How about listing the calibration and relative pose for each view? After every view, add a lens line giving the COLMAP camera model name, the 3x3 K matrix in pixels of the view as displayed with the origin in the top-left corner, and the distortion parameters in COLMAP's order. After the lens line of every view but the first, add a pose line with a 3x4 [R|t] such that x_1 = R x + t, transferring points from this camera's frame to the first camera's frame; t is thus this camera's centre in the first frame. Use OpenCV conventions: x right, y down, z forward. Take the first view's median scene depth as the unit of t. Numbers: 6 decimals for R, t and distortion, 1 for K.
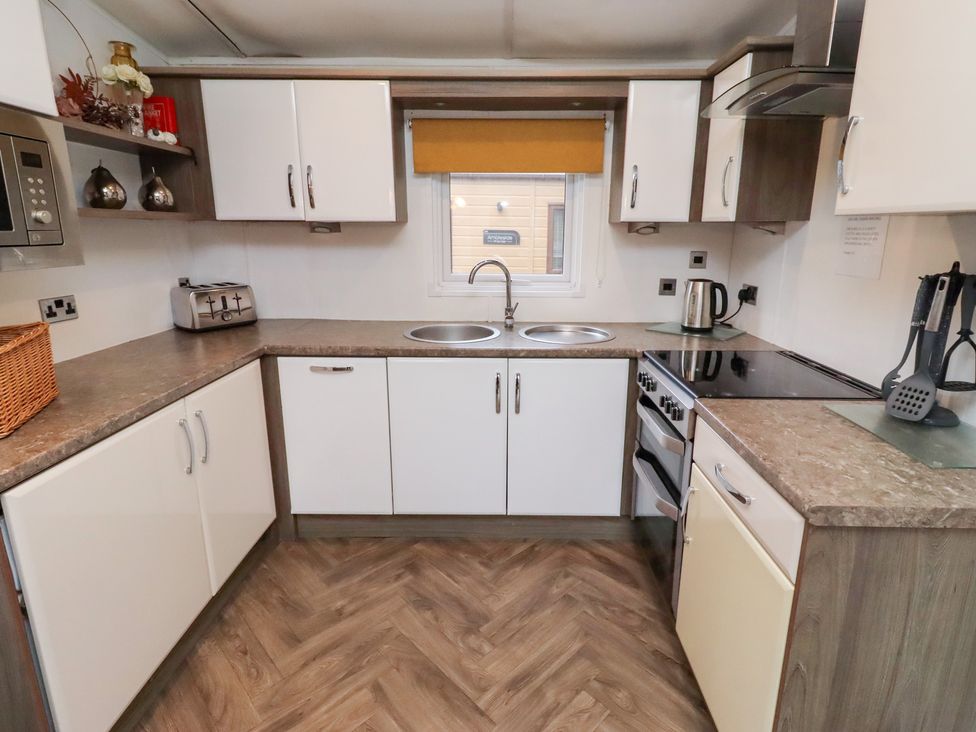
lens RADIAL K [[517.5, 0, 490.7], [0, 517.5, 349.1], [0, 0, 1]] dist [0.010147, 0.000076]
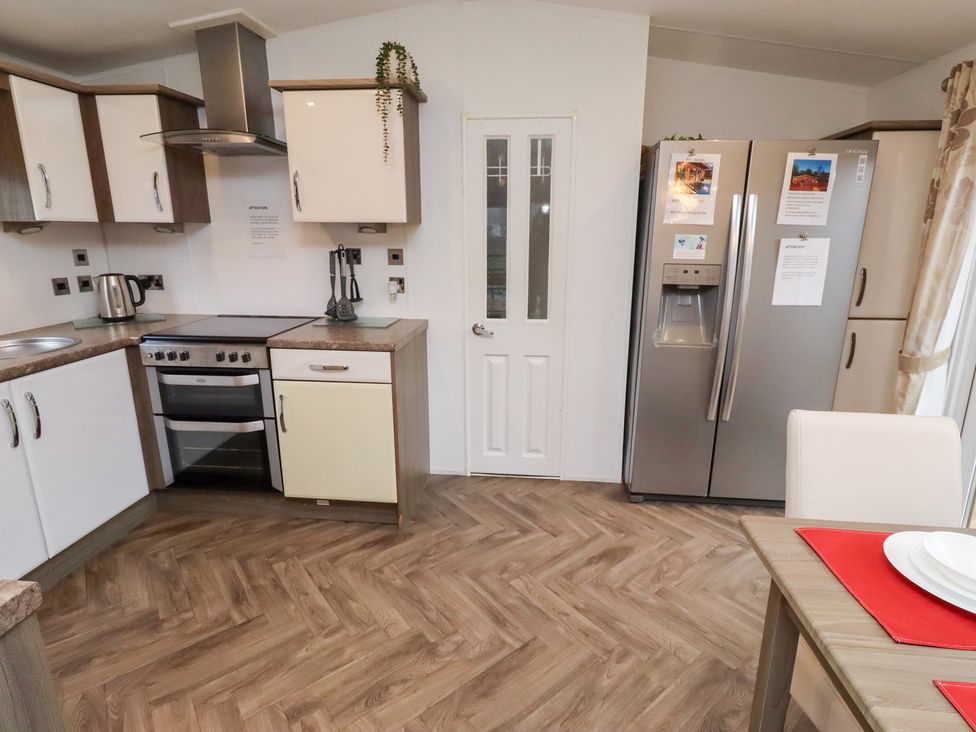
lens RADIAL K [[509.5, 0, 497.8], [0, 509.5, 348.1], [0, 0, 1]] dist [0.003397, -0.000106]
pose [[0.085753, -0.229987, 0.969408, -0.708609], [0.223704, 0.952593, 0.206209, -0.026639], [-0.970877, 0.199178, 0.133137, 0.094592]]
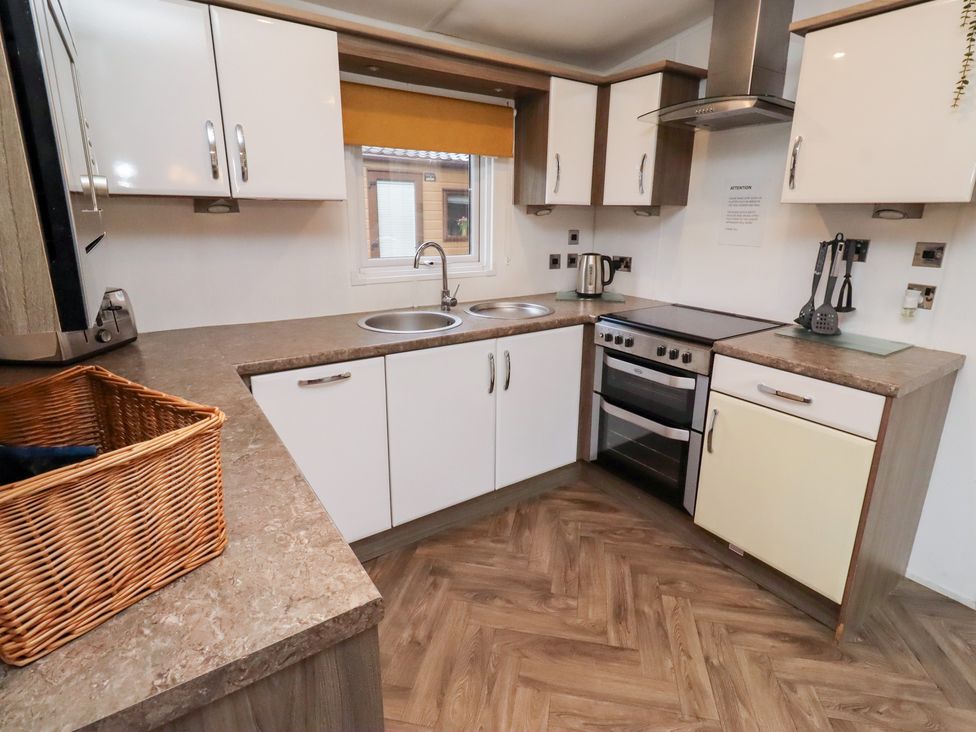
lens RADIAL K [[509.5, 0, 497.8], [0, 509.5, 348.1], [0, 0, 1]] dist [0.003397, -0.000106]
pose [[0.812444, -0.145708, 0.564539, -0.538911], [0.125073, 0.989283, 0.075338, -0.038221], [-0.569466, 0.009400, 0.821961, 0.175066]]
